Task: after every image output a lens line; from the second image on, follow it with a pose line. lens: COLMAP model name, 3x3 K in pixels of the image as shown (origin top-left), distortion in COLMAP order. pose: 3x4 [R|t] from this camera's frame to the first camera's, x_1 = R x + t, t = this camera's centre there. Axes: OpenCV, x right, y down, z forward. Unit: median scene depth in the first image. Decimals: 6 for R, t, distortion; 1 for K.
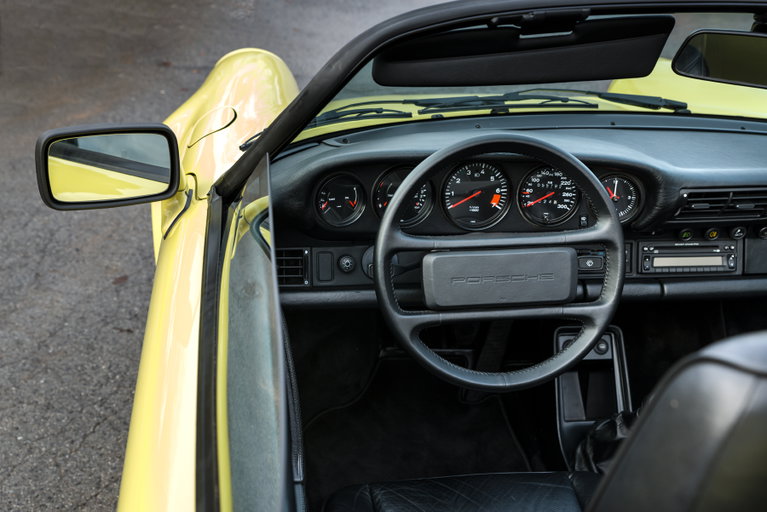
lens RADIAL K [[880.9, 0, 376.9], [0, 880.9, 252.6], [0, 0, 1]] dist [-0.010917, 0.000000]
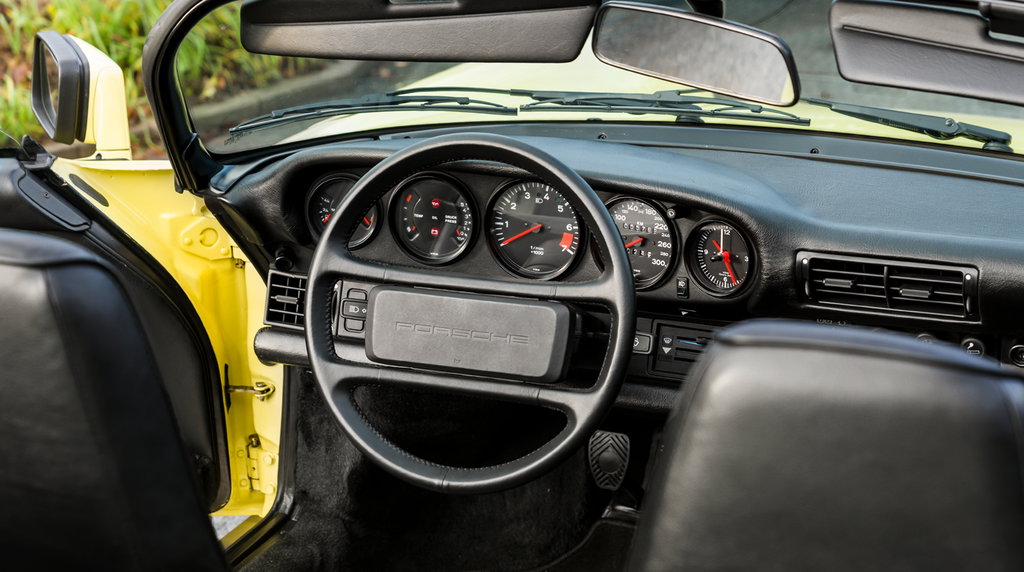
lens RADIAL K [[2073.0, 0, 514.0], [0, 2073.0, 289.1], [0, 0, 1]] dist [-0.032592, 0.000000]
pose [[0.846406, 0.116222, -0.519701, 0.931252], [-0.166416, 0.984746, -0.050810, 0.064022], [0.505868, 0.129493, 0.852836, -0.370729]]
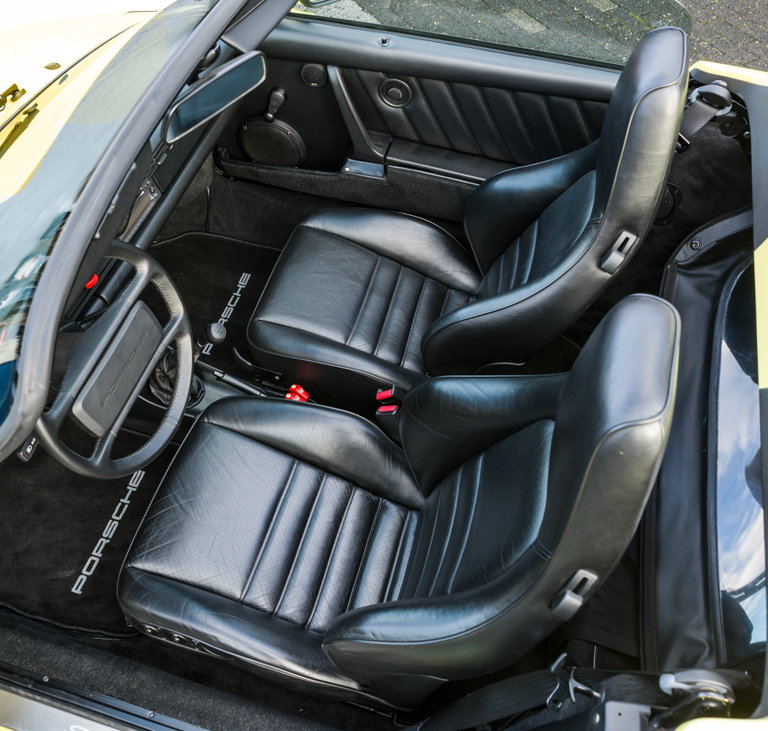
lens RADIAL K [[799.6, 0, 345.6], [0, 799.6, 338.3], [0, 0, 1]] dist [0.005249, 0.000000]
pose [[0.426387, -0.727290, 0.537814, -0.223971], [0.408207, 0.685299, 0.603102, -0.432553], [-0.807193, -0.037616, 0.589088, 0.165970]]
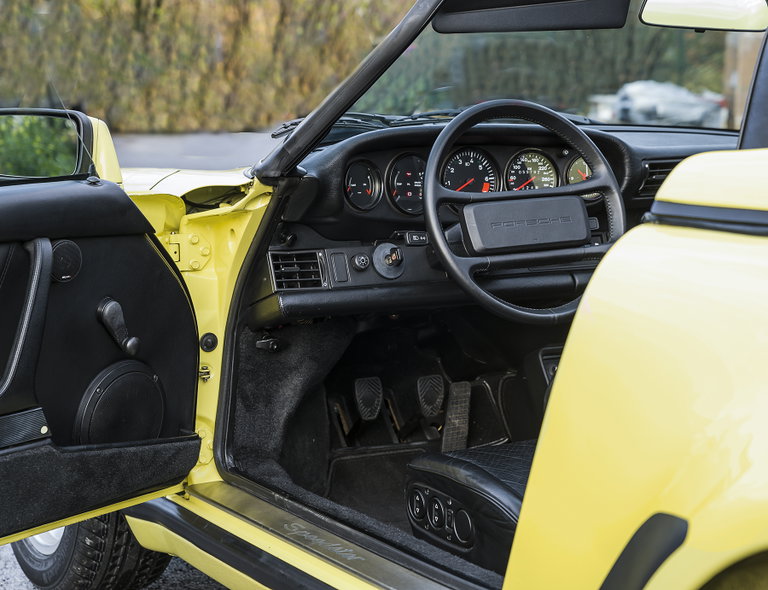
lens RADIAL K [[1732.5, 0, 387.5], [0, 1732.5, 294.9], [0, 0, 1]] dist [-0.236264, 0.000000]
pose [[0.931665, -0.097135, 0.350093, -0.702896], [0.198582, 0.943070, -0.266805, 0.582529], [-0.304246, 0.318095, 0.897914, -0.762374]]
